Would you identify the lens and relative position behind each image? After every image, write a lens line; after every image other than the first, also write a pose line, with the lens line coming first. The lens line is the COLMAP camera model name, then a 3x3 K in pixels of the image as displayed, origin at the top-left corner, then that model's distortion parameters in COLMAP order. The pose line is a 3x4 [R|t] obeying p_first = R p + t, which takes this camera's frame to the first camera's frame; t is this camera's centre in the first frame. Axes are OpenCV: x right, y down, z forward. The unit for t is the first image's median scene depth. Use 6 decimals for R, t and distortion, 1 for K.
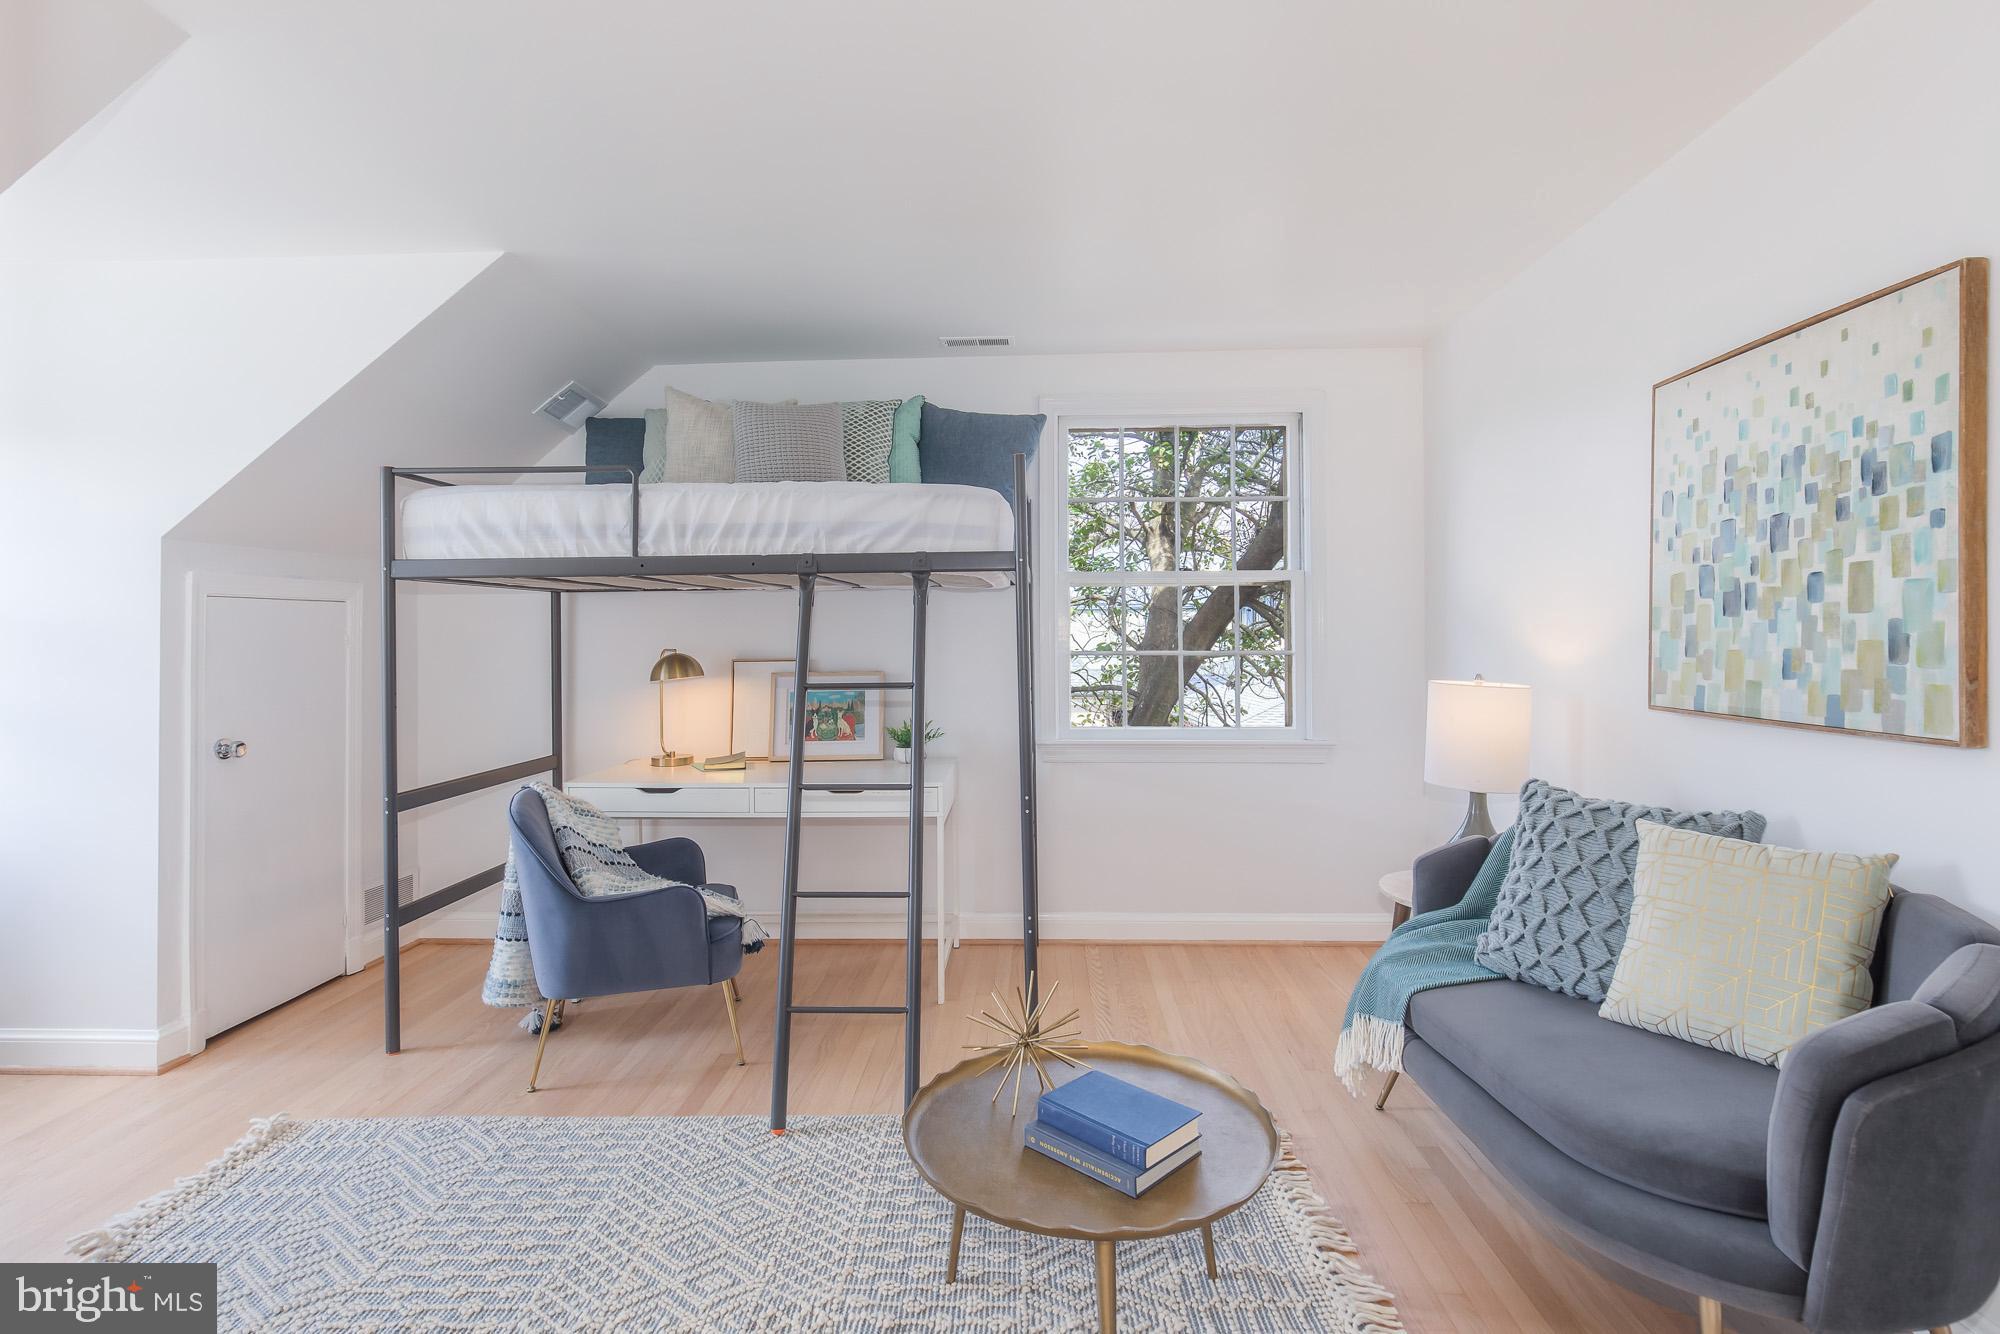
lens RADIAL K [[912.9, 0, 1033.0], [0, 912.9, 636.2], [0, 0, 1]] dist [-0.009278, 0.001852]
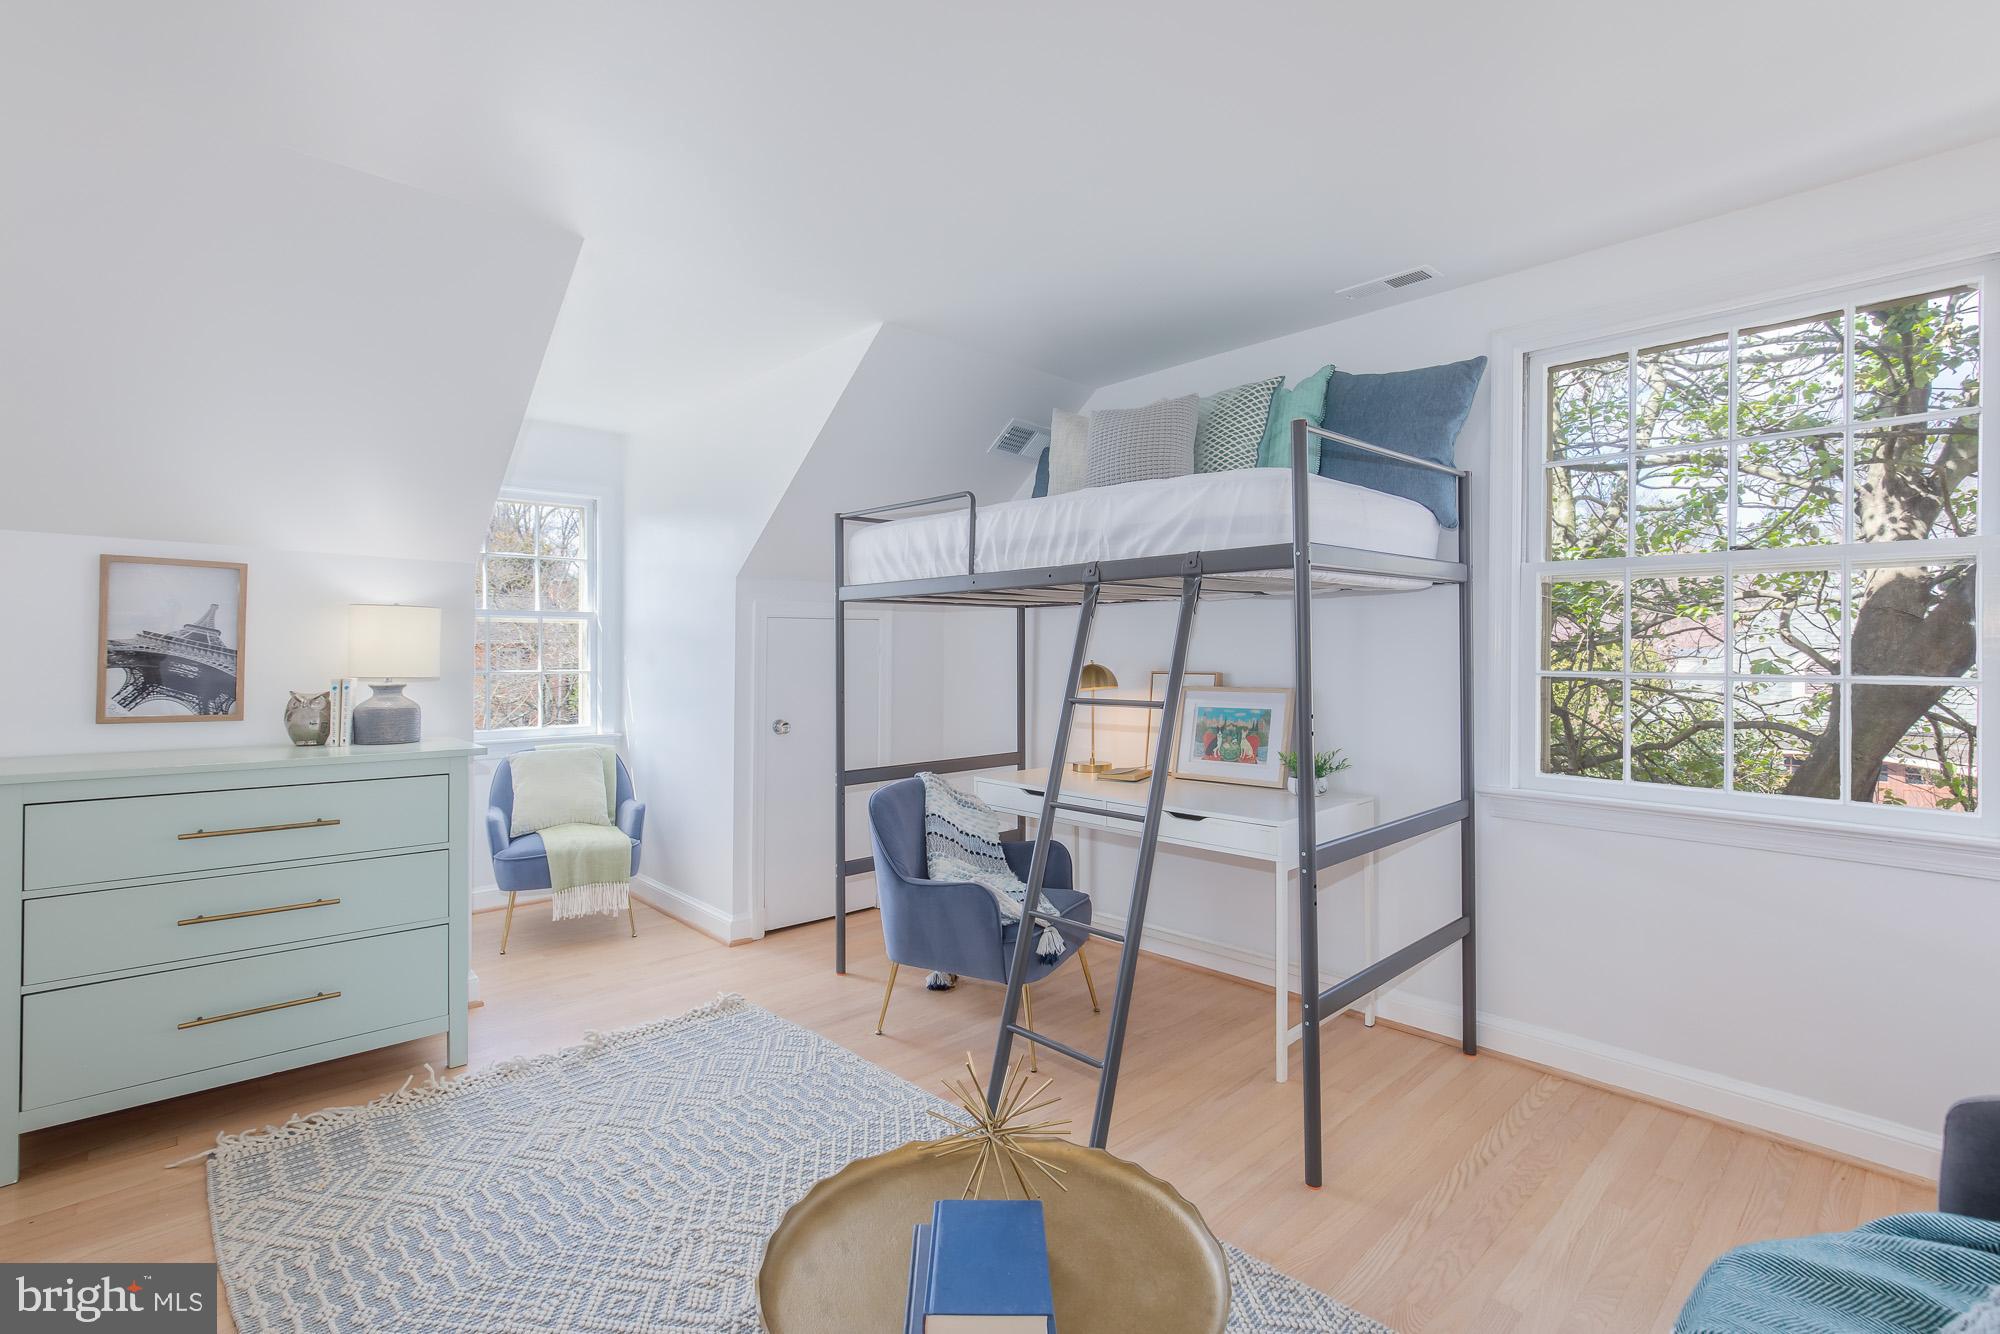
lens RADIAL K [[912.9, 0, 1001.7], [0, 912.9, 655.0], [0, 0, 1]] dist [-0.009278, 0.001852]
pose [[0.714574, 0.011271, -0.699469, 0.348740], [-0.004780, 0.999926, 0.011229, -0.003794], [0.699544, -0.004680, 0.714574, 0.245813]]
